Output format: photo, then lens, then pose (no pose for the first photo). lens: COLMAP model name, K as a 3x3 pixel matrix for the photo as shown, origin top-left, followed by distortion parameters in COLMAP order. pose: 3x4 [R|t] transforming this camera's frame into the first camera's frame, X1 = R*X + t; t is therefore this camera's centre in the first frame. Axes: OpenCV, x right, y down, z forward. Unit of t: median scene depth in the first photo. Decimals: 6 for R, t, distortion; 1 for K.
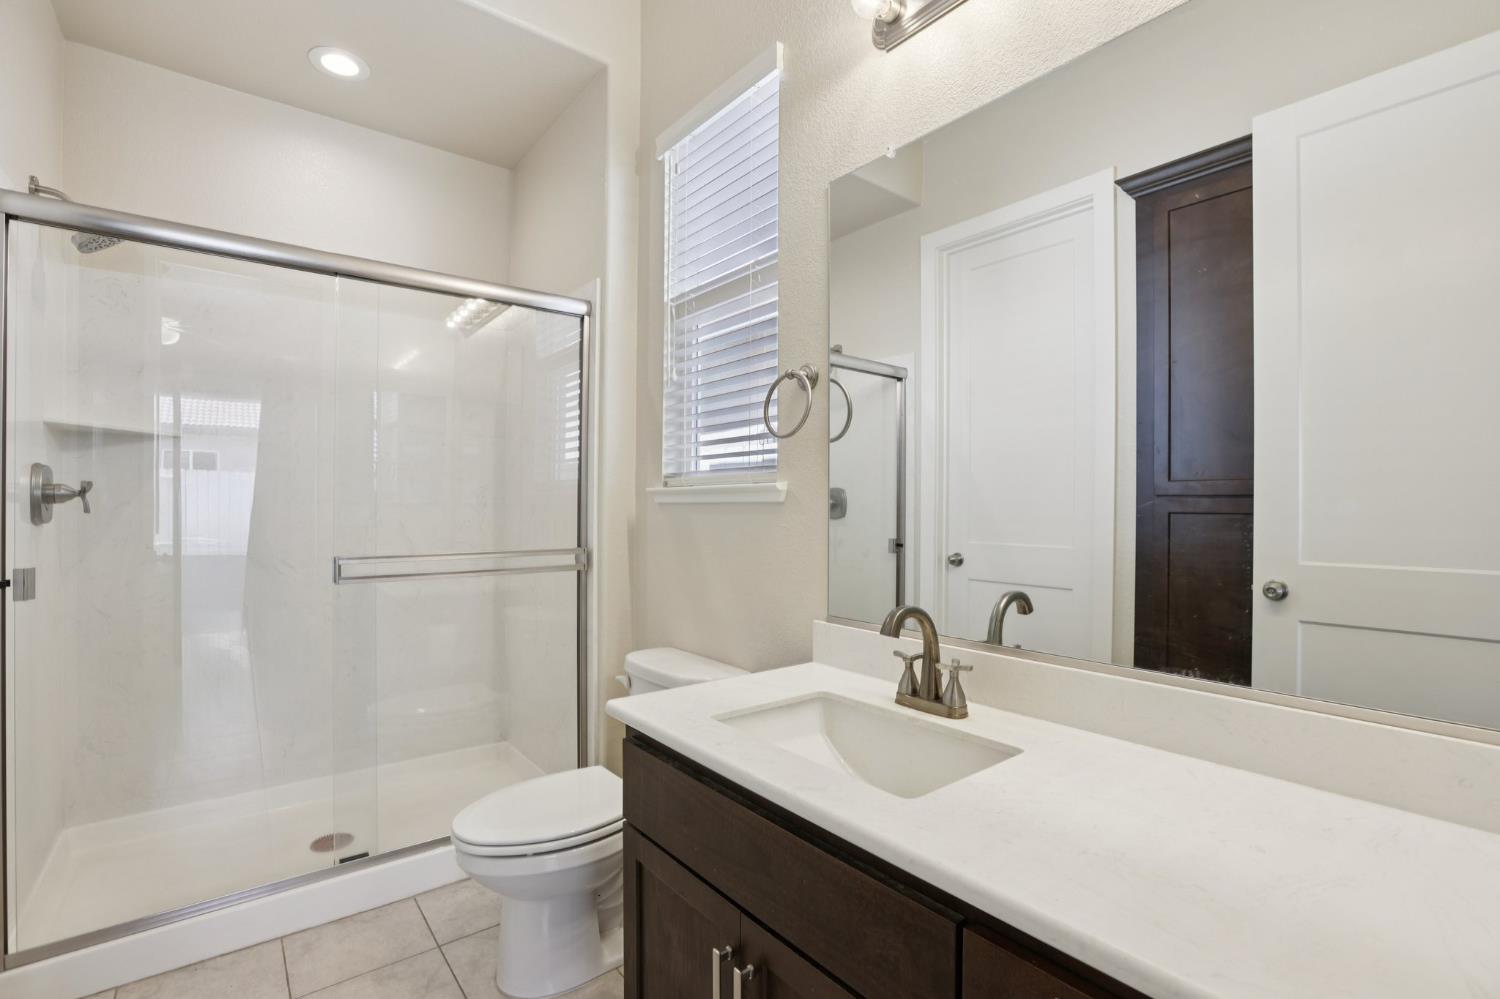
lens RADIAL K [[685.7, 0, 750.0], [0, 685.7, 501.7], [0, 0, 1]] dist [-0.032075, 0.004777]
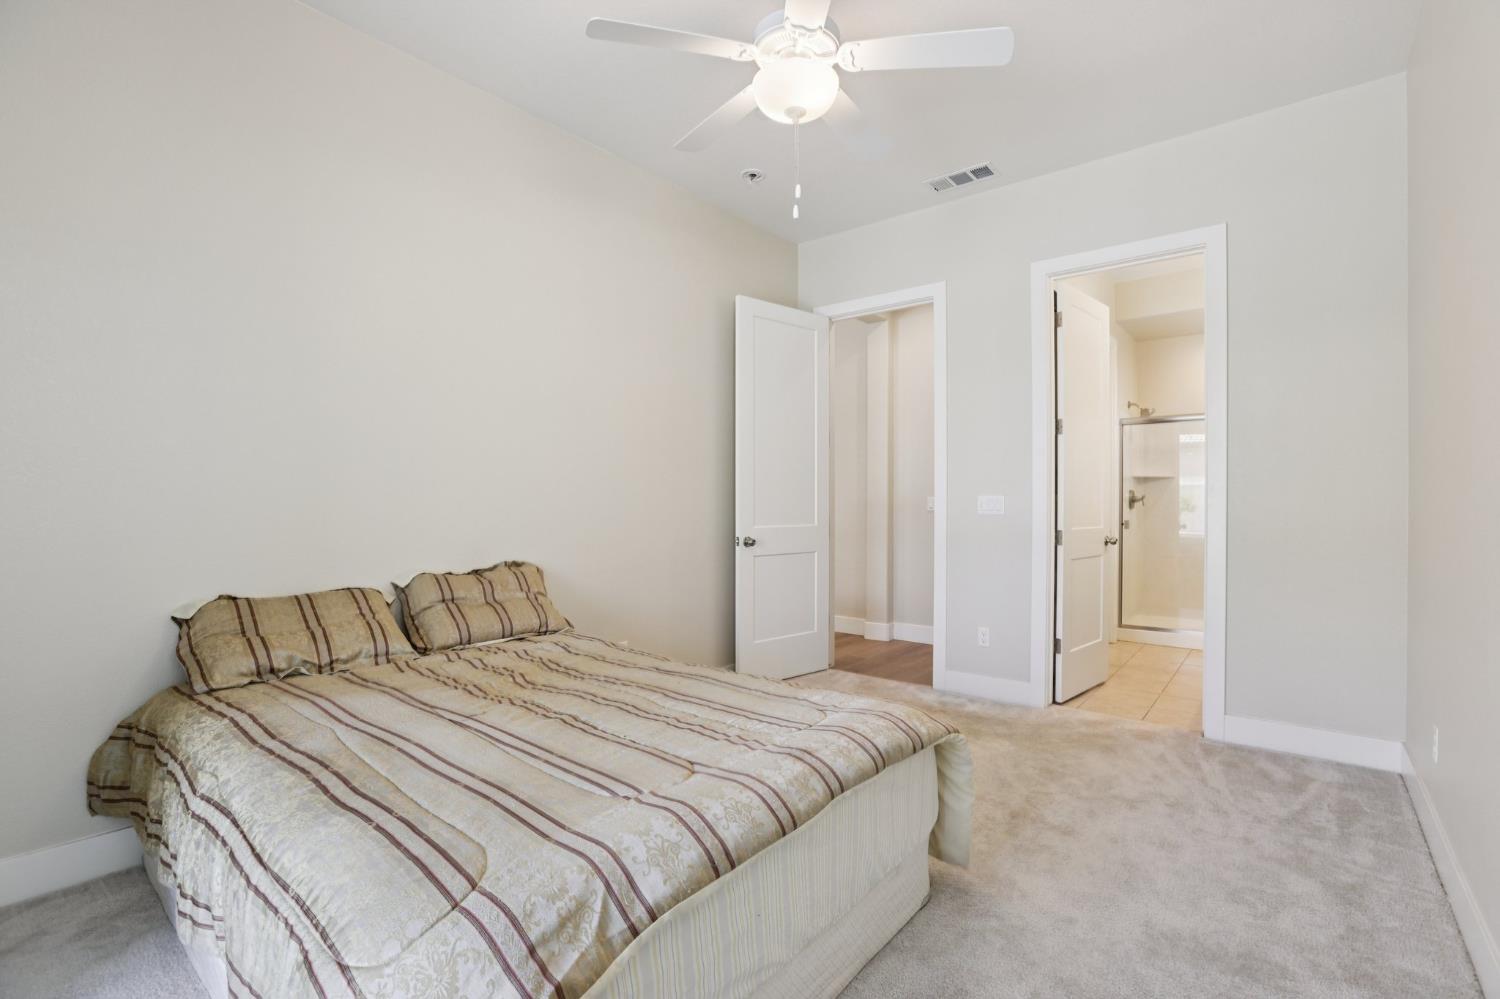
lens RADIAL K [[685.7, 0, 750.1], [0, 685.7, 503.2], [0, 0, 1]] dist [-0.032075, 0.004777]
pose [[0.201563, -0.003742, -0.979468, 1.837628], [-0.002851, 0.999986, -0.004407, 0.026502], [0.979471, 0.003680, 0.201549, -1.522529]]
